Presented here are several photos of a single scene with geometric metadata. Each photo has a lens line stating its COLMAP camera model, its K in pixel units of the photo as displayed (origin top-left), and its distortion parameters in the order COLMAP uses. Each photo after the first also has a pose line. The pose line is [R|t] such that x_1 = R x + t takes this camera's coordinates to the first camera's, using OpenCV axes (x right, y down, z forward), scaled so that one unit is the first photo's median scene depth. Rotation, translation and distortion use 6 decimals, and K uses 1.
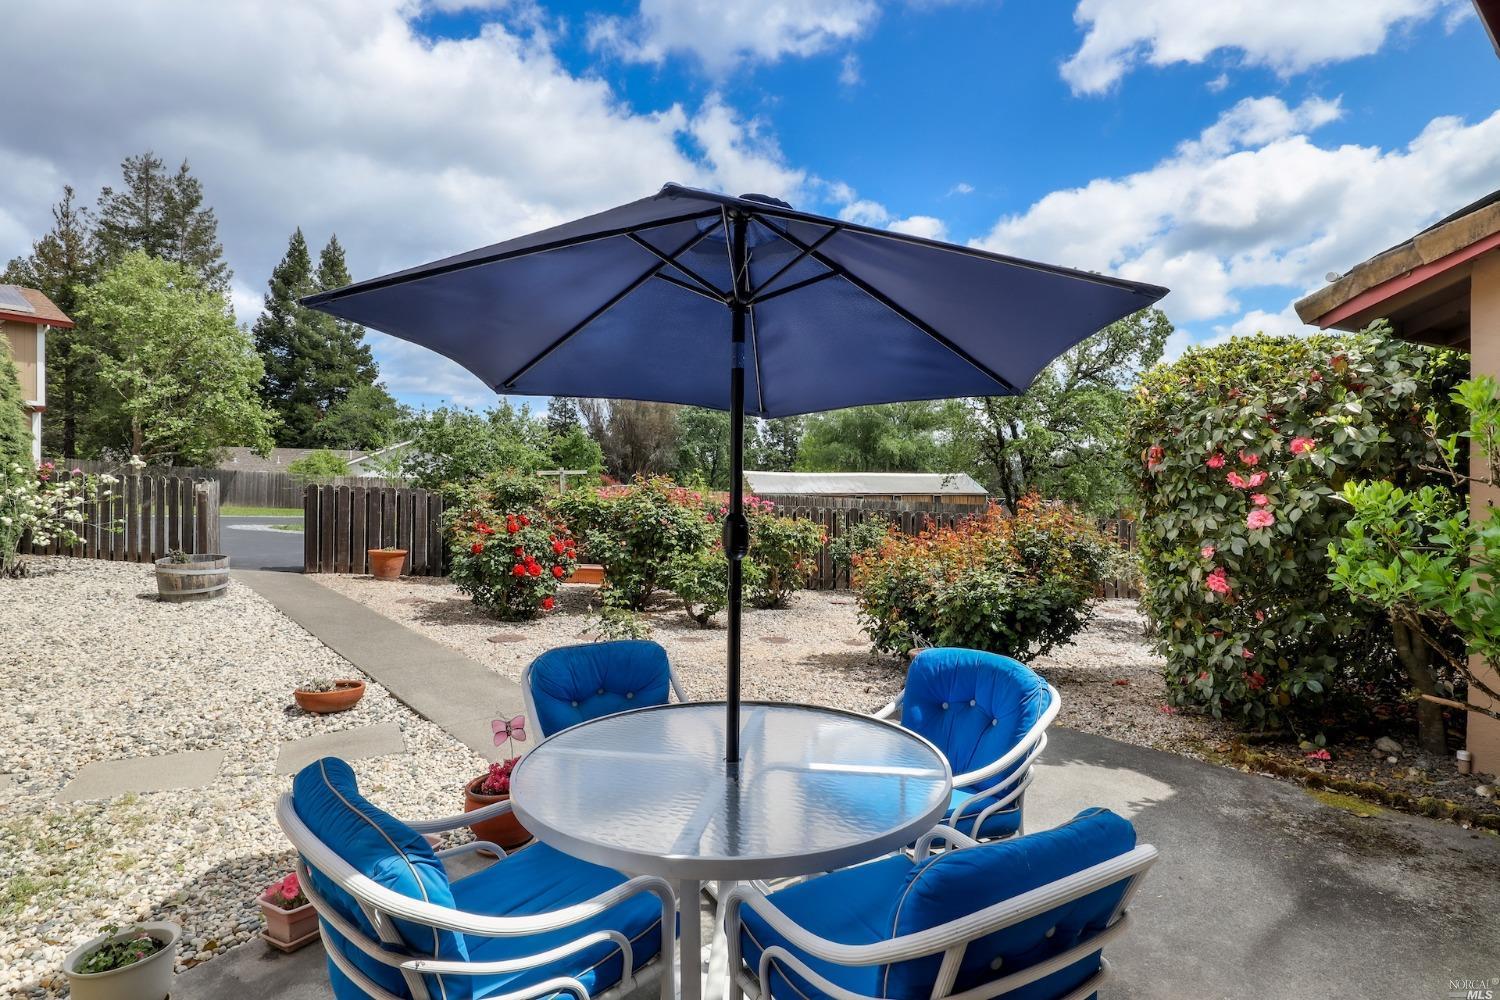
lens RADIAL K [[771.1, 0, 750.0], [0, 771.1, 500.0], [0, 0, 1]] dist [-0.000141, -0.000188]
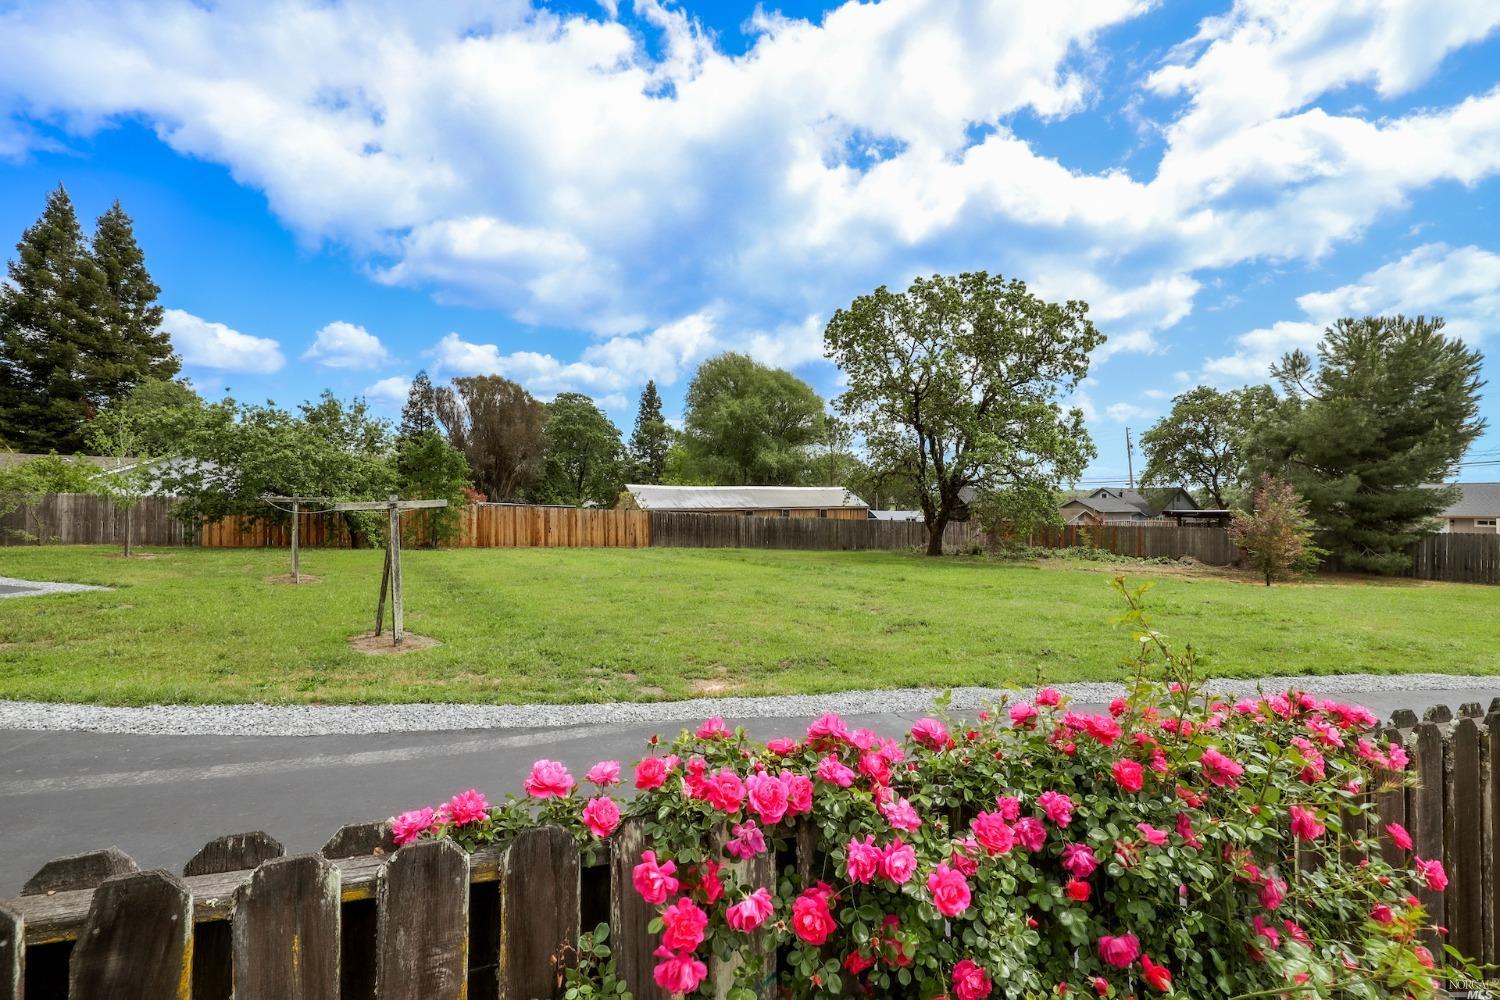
lens RADIAL K [[648.4, 0, 750.0], [0, 648.4, 500.0], [0, 0, 1]] dist [0.002748, 0.000557]
pose [[0.973751, -0.002944, 0.227595, -0.035579], [0.004462, 0.999971, -0.006152, -0.011100], [-0.227570, 0.007006, 0.973736, 0.167080]]
